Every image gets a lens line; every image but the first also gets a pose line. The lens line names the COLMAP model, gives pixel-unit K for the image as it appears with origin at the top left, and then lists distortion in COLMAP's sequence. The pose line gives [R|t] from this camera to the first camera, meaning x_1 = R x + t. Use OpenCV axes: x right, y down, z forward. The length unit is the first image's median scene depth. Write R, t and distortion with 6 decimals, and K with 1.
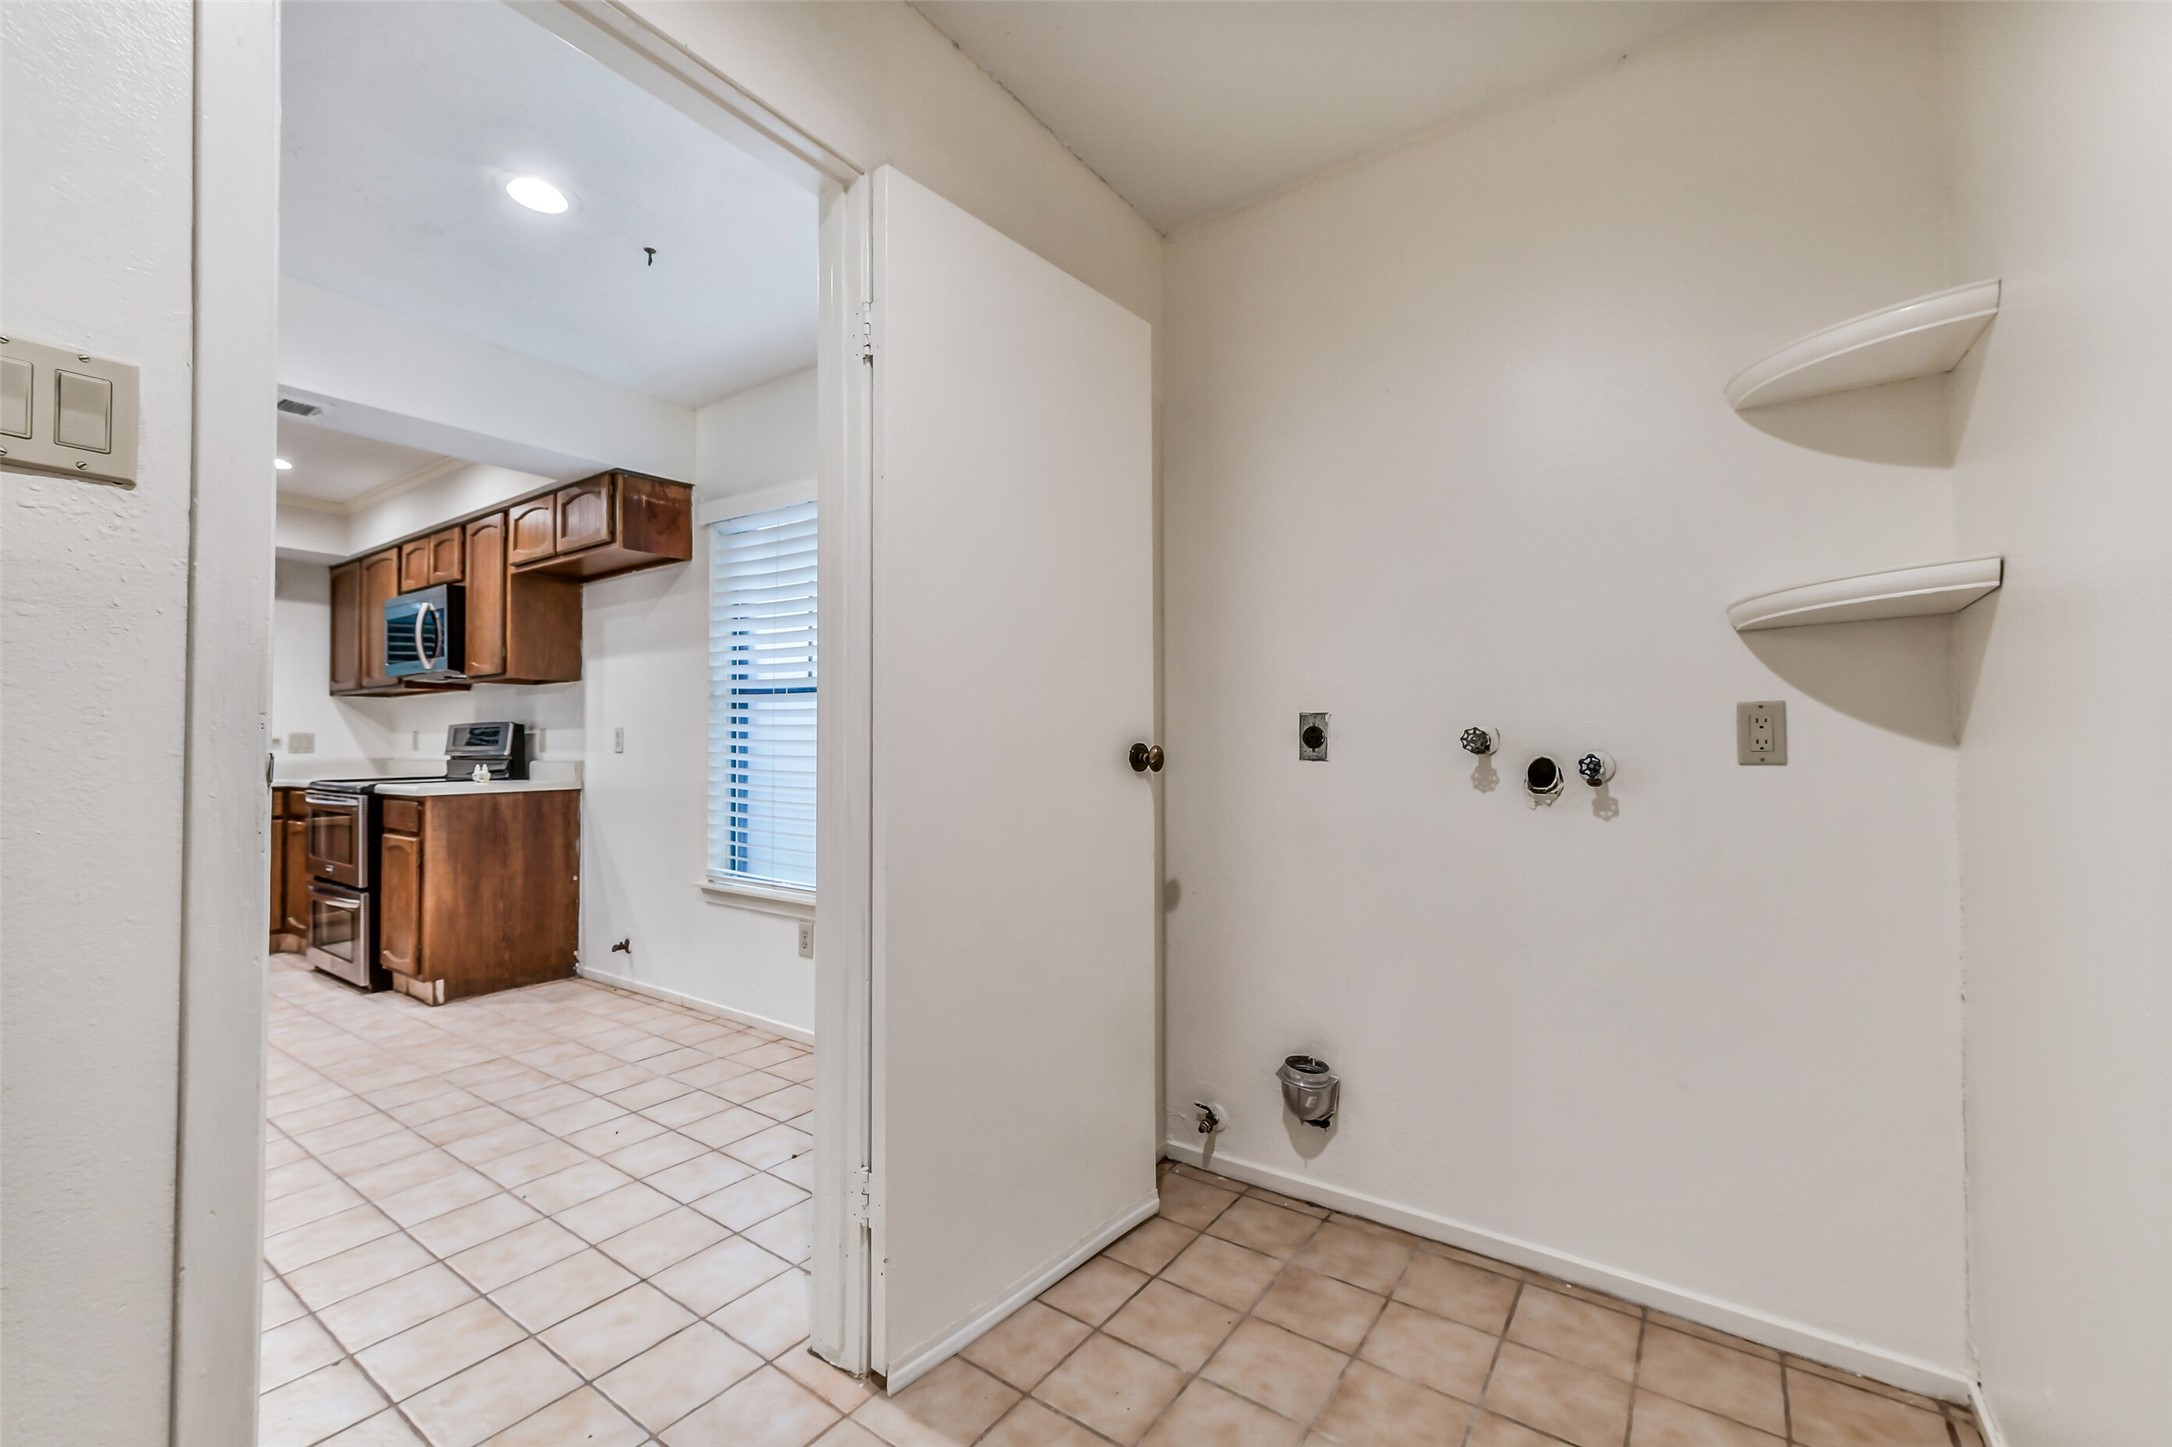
lens RADIAL K [[928.7, 0, 1113.8], [0, 928.7, 711.9], [0, 0, 1]] dist [0.011629, -0.000616]
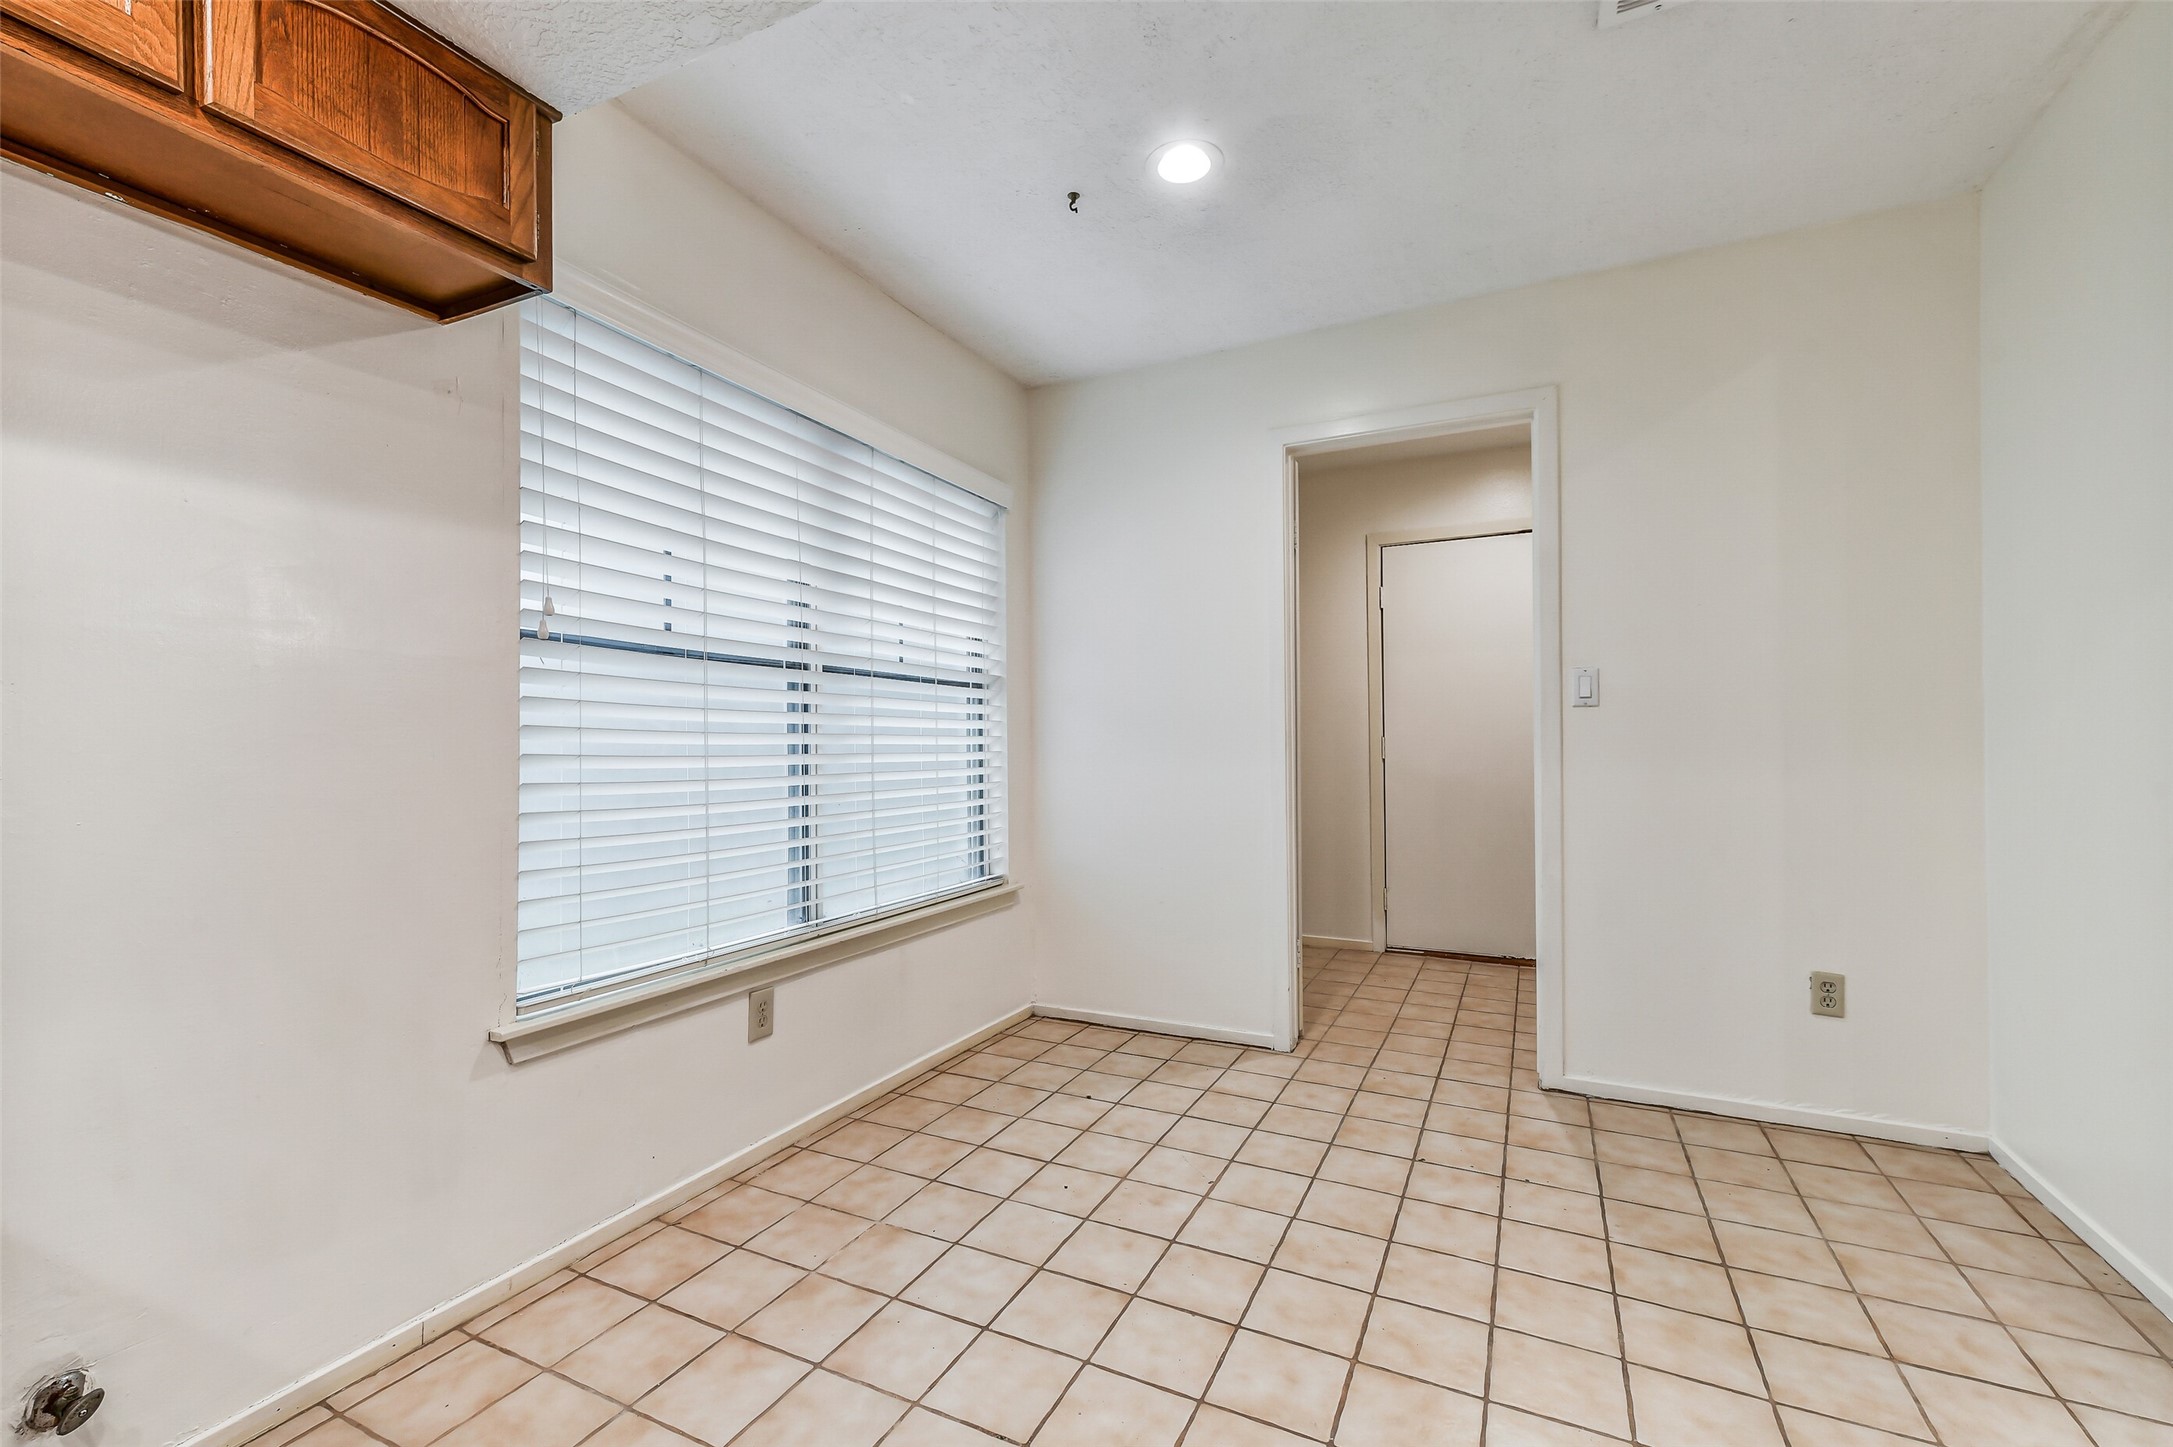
lens RADIAL K [[929.1, 0, 1083.0], [0, 929.1, 724.4], [0, 0, 1]] dist [0.011629, -0.000616]
pose [[-0.168990, 0.016495, 0.985480, -0.874338], [-0.025635, 0.999448, -0.021124, 0.026109], [-0.985284, -0.028833, -0.168474, 0.718273]]
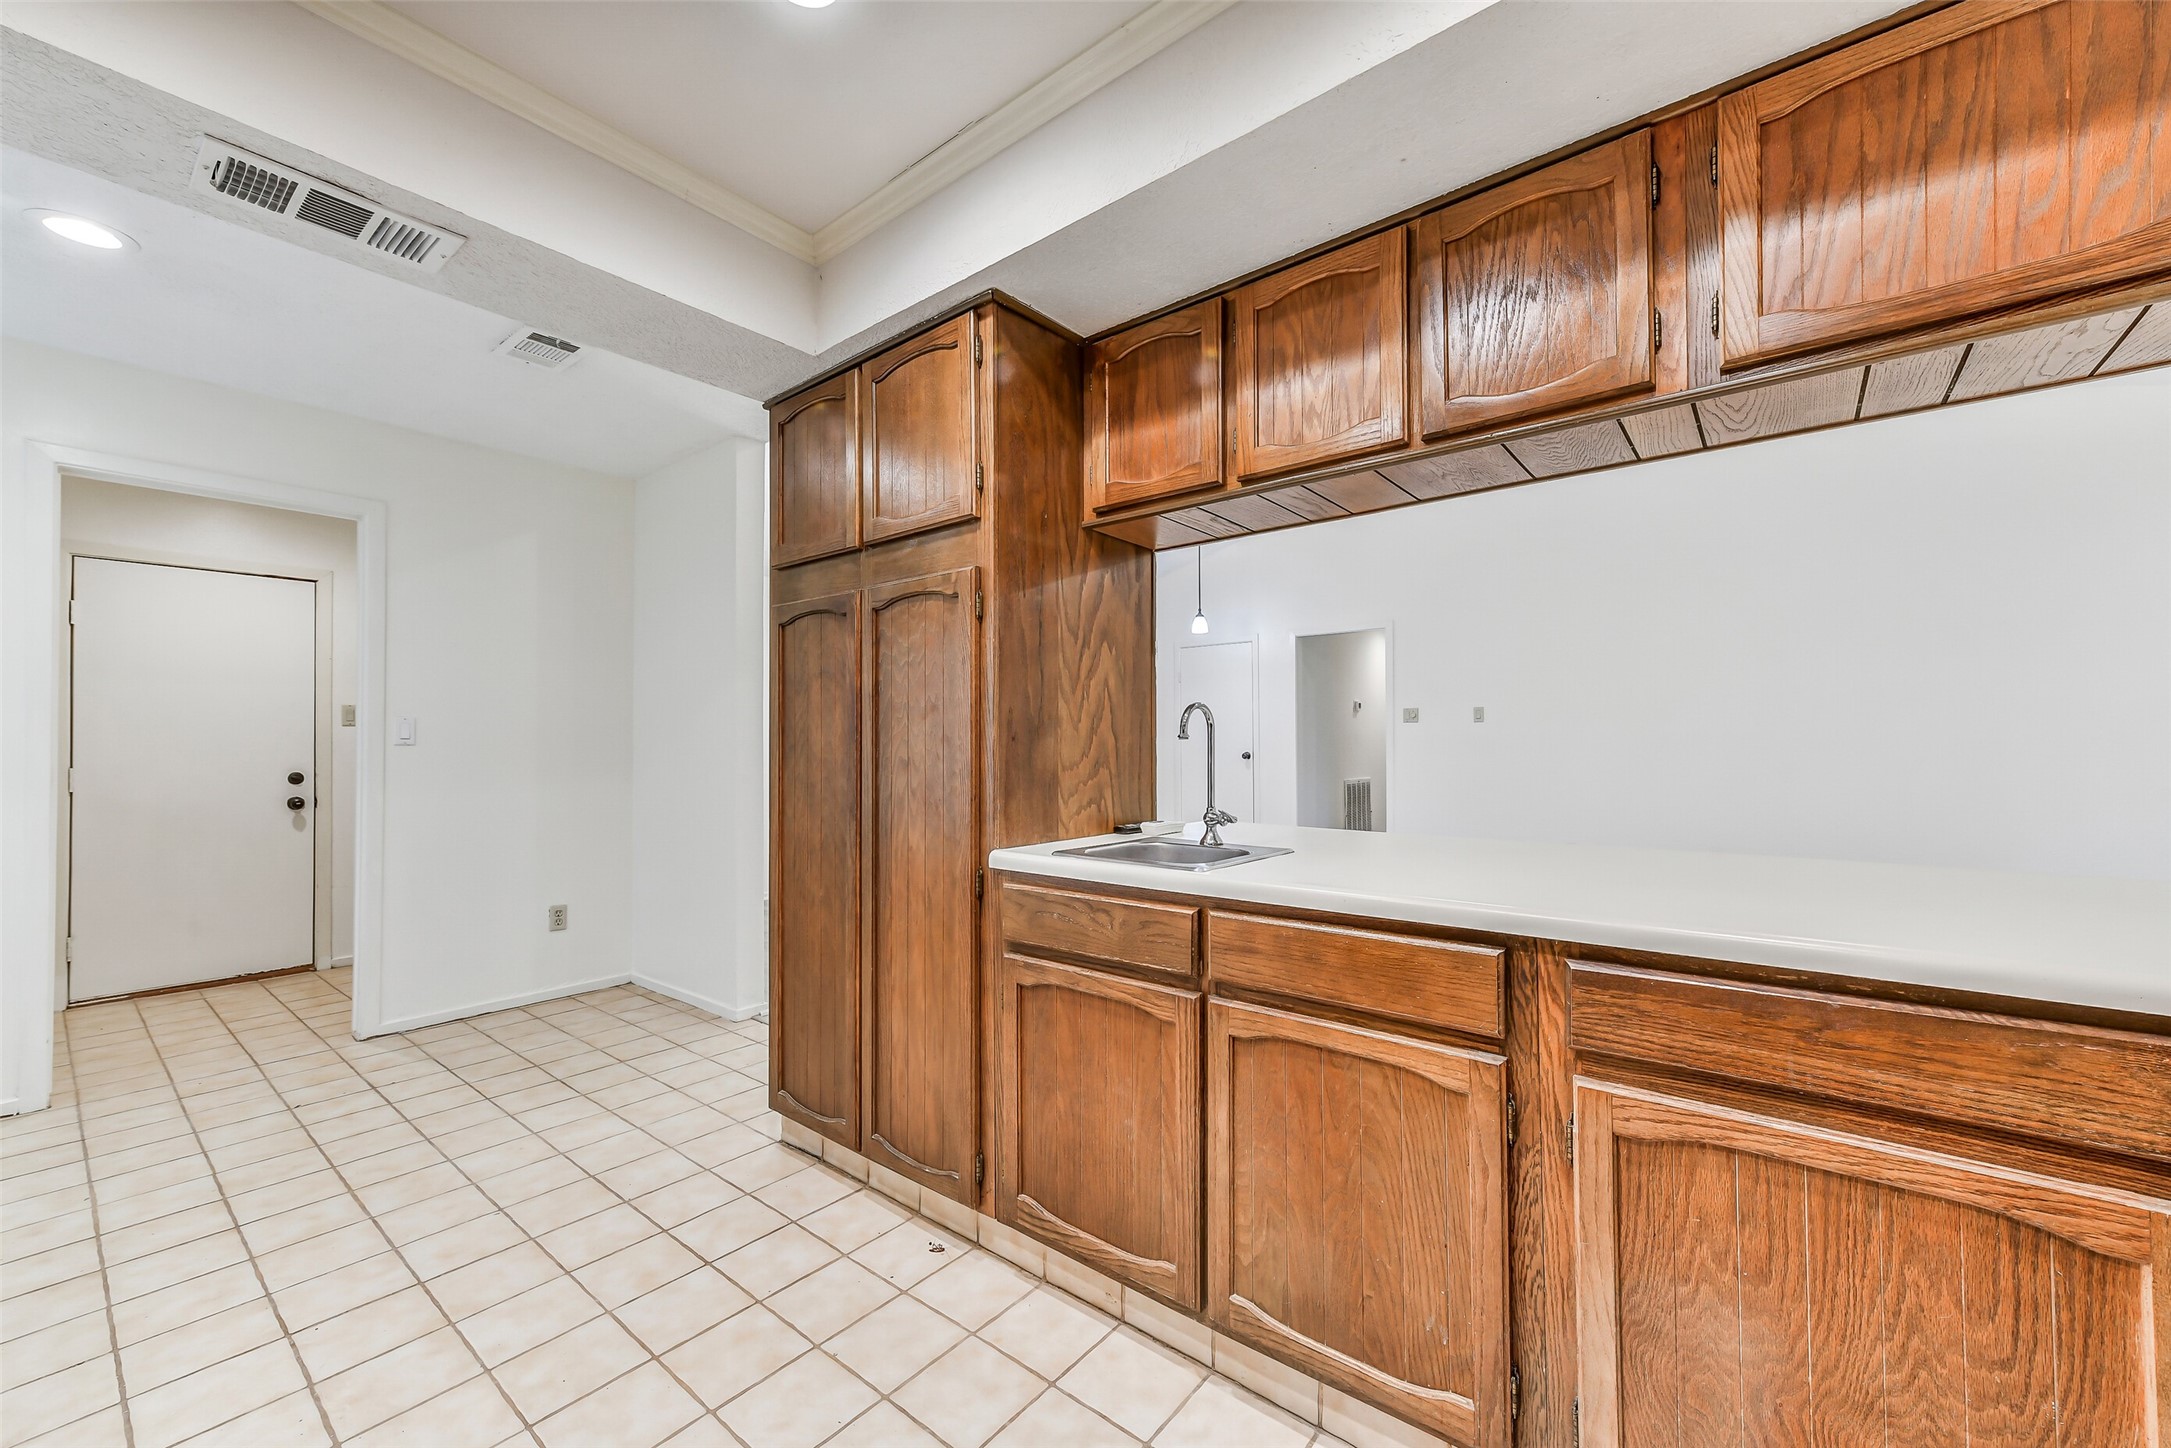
lens RADIAL K [[855.7, 0, 1082.8], [0, 855.7, 734.3], [0, 0, 1]] dist [0.009386, 0.000315]
pose [[-0.997620, 0.010871, 0.068083, -0.999987], [0.007431, 0.998693, -0.050574, 0.026297], [-0.068544, -0.049948, -0.996397, 1.054188]]
